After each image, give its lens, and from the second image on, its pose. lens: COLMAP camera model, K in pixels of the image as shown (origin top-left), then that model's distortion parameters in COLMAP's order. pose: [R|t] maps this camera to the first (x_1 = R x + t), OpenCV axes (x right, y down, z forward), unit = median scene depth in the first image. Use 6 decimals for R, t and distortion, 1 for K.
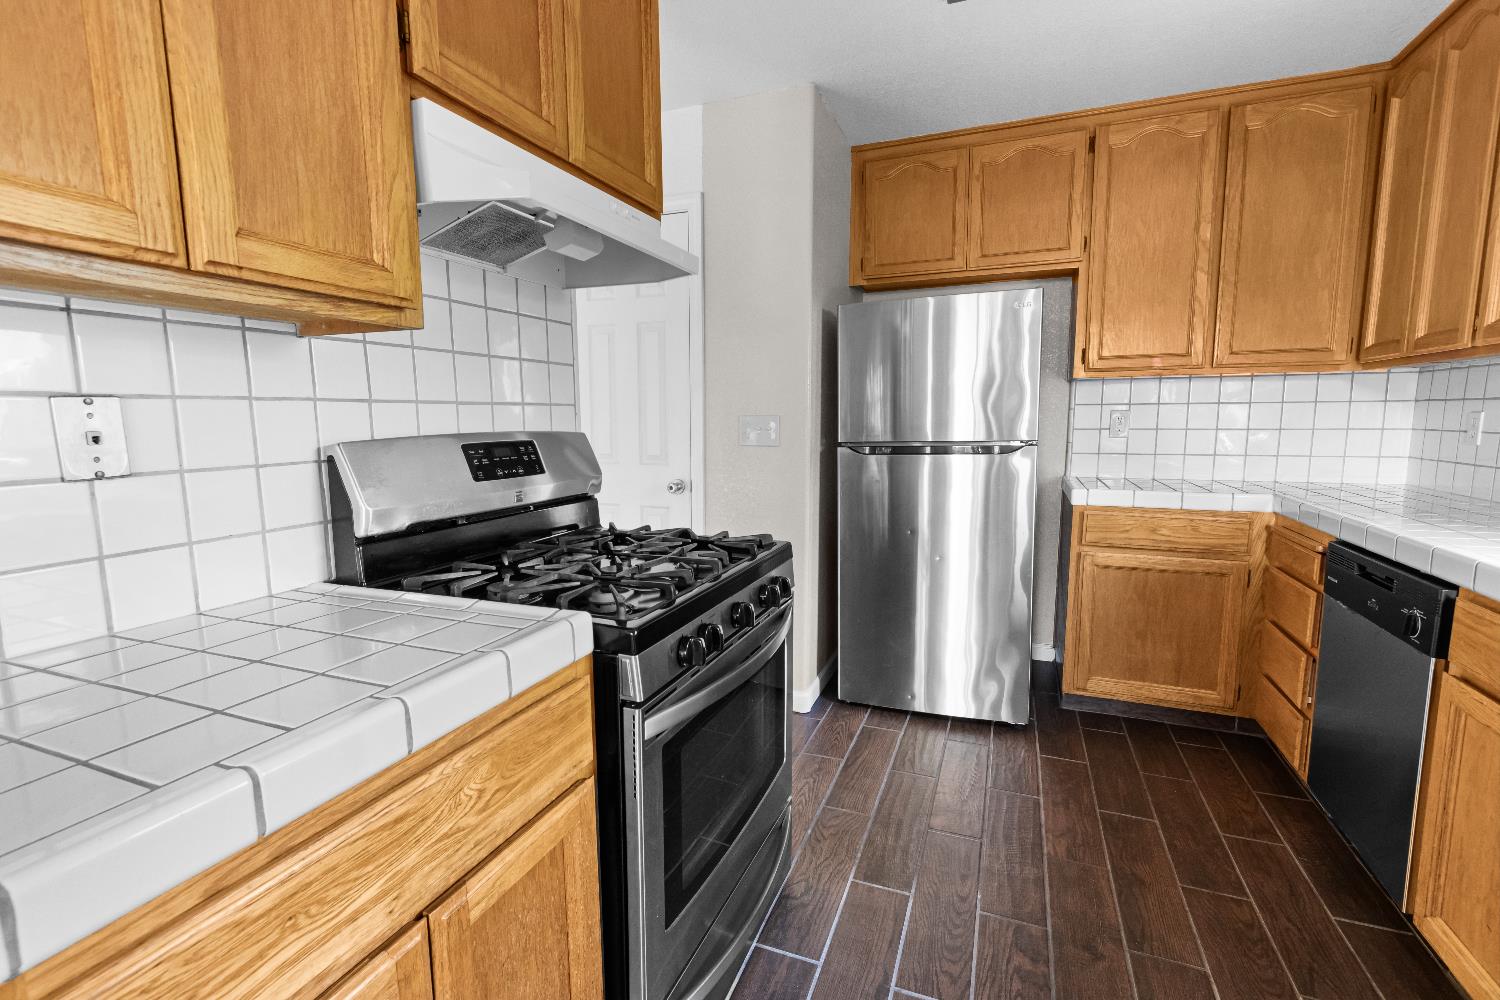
lens RADIAL K [[683.5, 0, 746.4], [0, 683.5, 502.9], [0, 0, 1]] dist [0.003022, 0.000628]
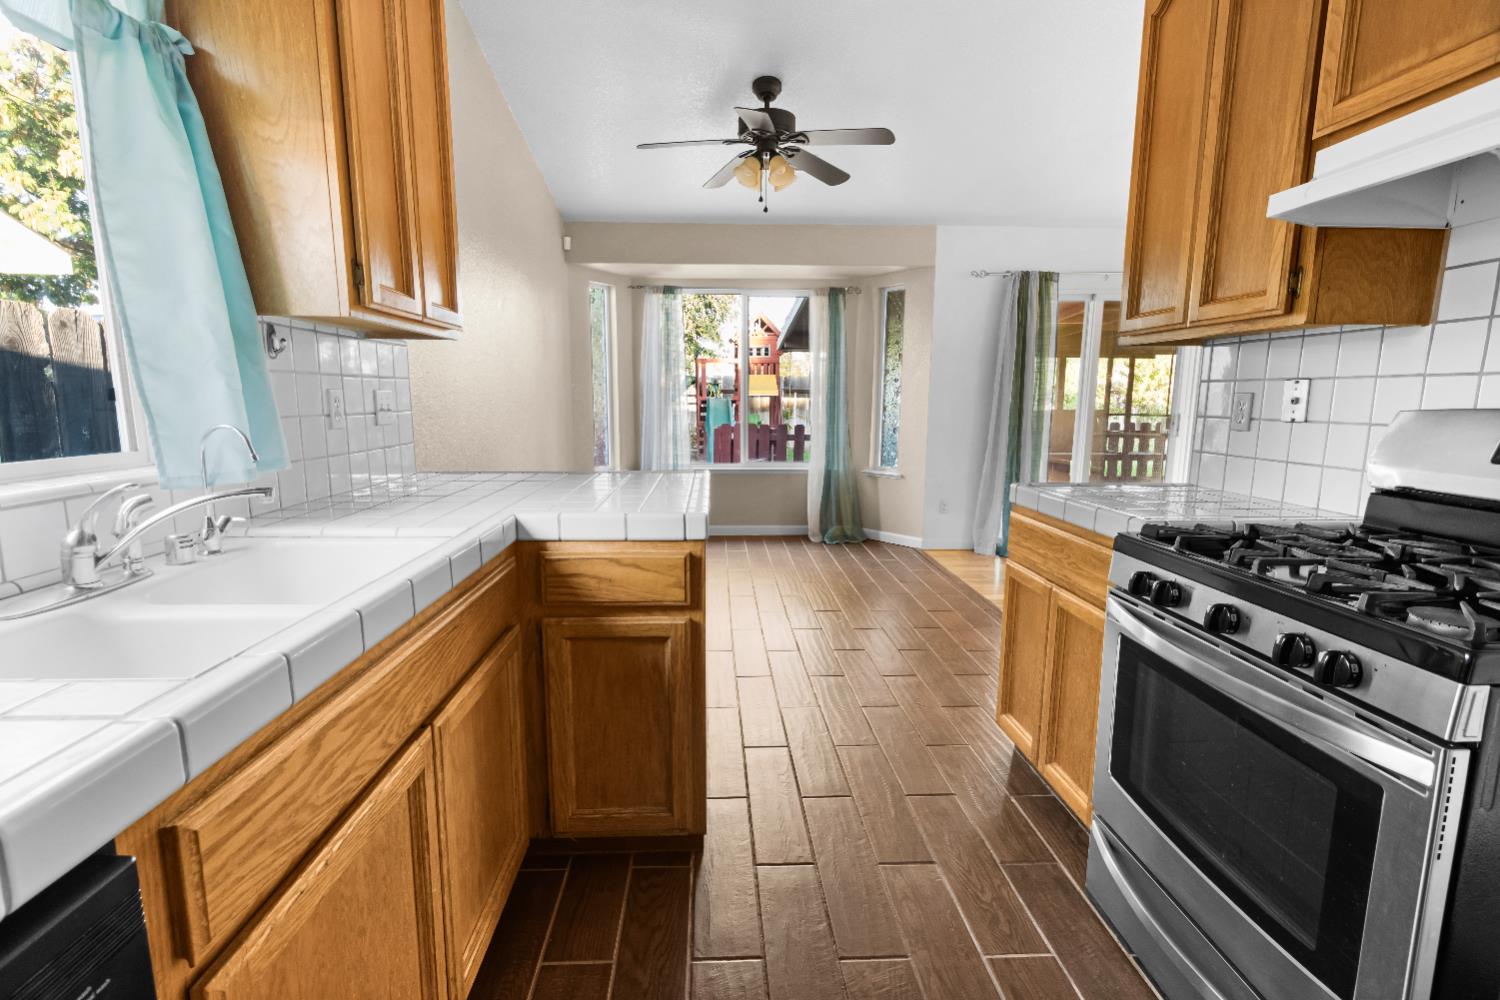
lens RADIAL K [[683.5, 0, 747.9], [0, 683.5, 498.5], [0, 0, 1]] dist [0.003022, 0.000628]
pose [[-0.903834, 0.066728, -0.422649, 1.301935], [-0.053366, 0.962473, 0.266079, -0.260533], [0.424543, 0.263046, -0.866354, 2.087989]]
